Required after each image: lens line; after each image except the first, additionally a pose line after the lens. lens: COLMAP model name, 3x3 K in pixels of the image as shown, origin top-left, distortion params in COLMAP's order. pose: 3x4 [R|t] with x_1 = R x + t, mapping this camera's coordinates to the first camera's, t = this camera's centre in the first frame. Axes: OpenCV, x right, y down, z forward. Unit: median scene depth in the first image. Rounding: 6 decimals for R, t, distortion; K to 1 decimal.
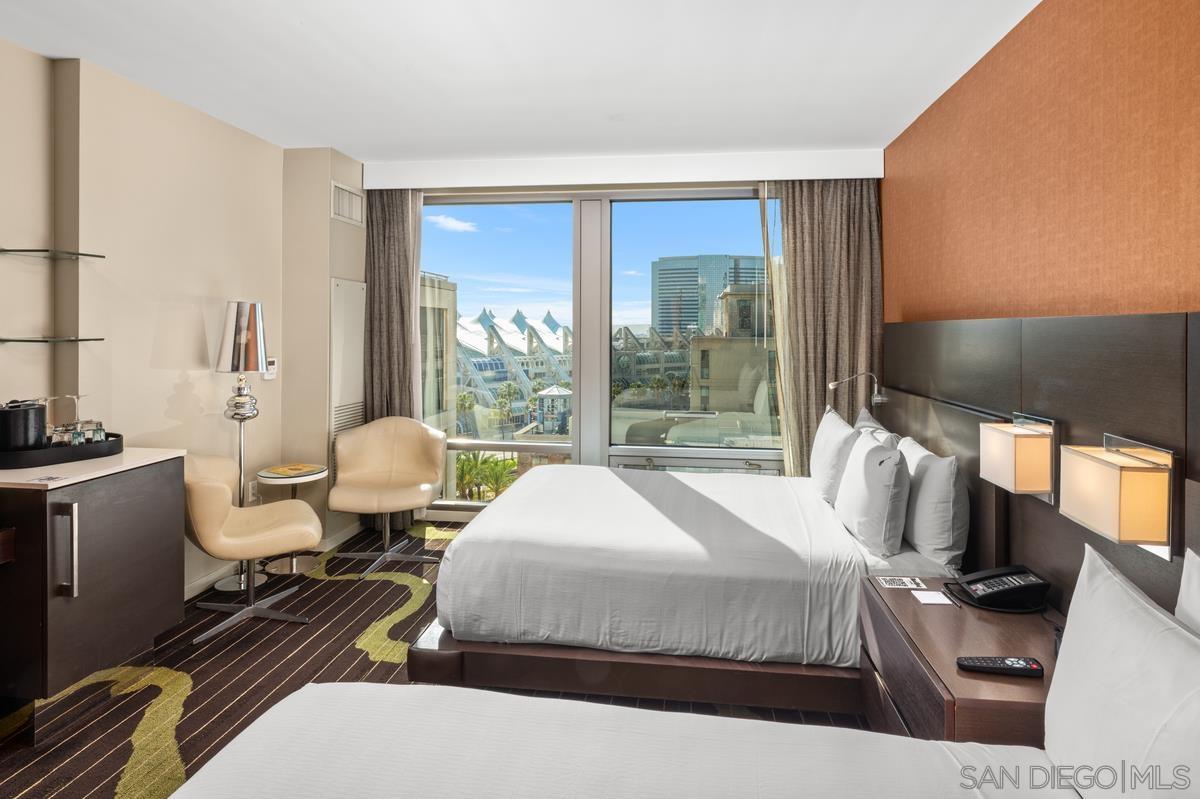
lens RADIAL K [[679.9, 0, 599.5], [0, 679.9, 328.7], [0, 0, 1]] dist [-0.000174, 0.001390]
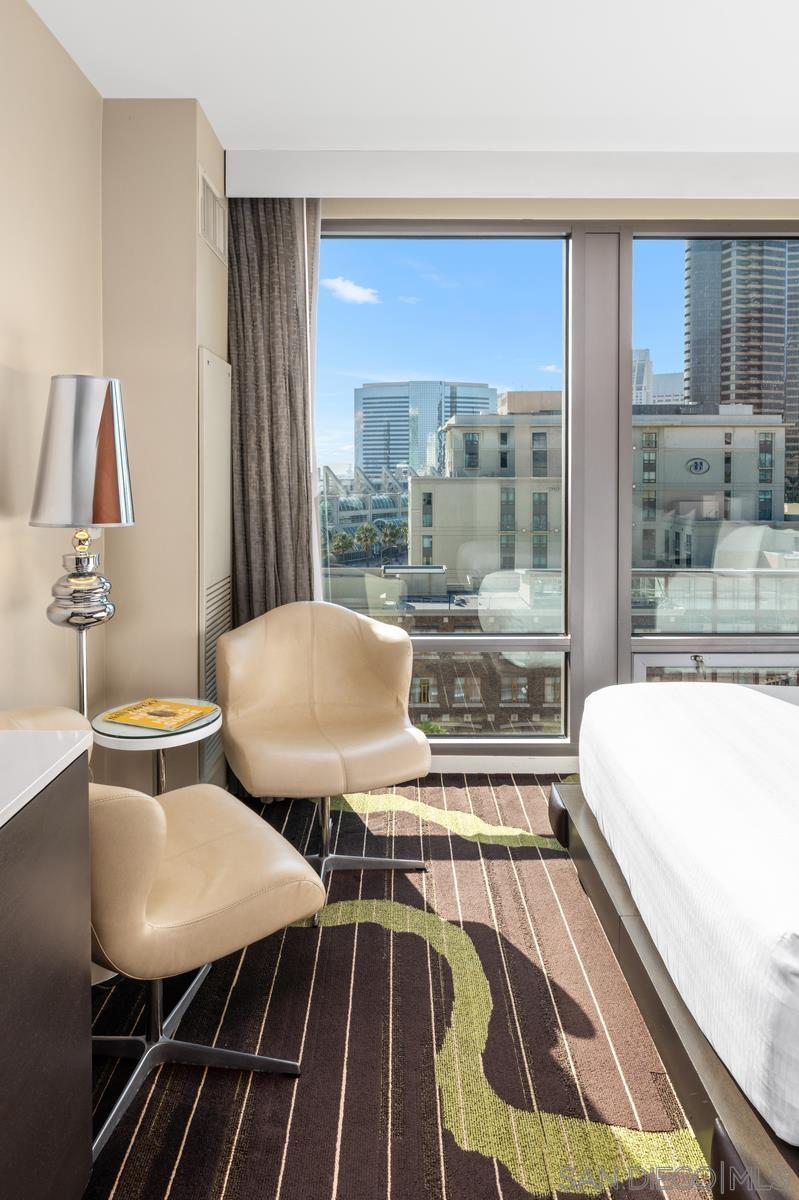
lens RADIAL K [[807.1, 0, 399.1], [0, 807.1, 487.0], [0, 0, 1]] dist [-0.003699, -0.001050]
pose [[0.990952, -0.008327, 0.133956, -0.296252], [0.005259, 0.999716, 0.023236, 0.019102], [-0.134111, -0.022322, 0.990715, 0.319277]]
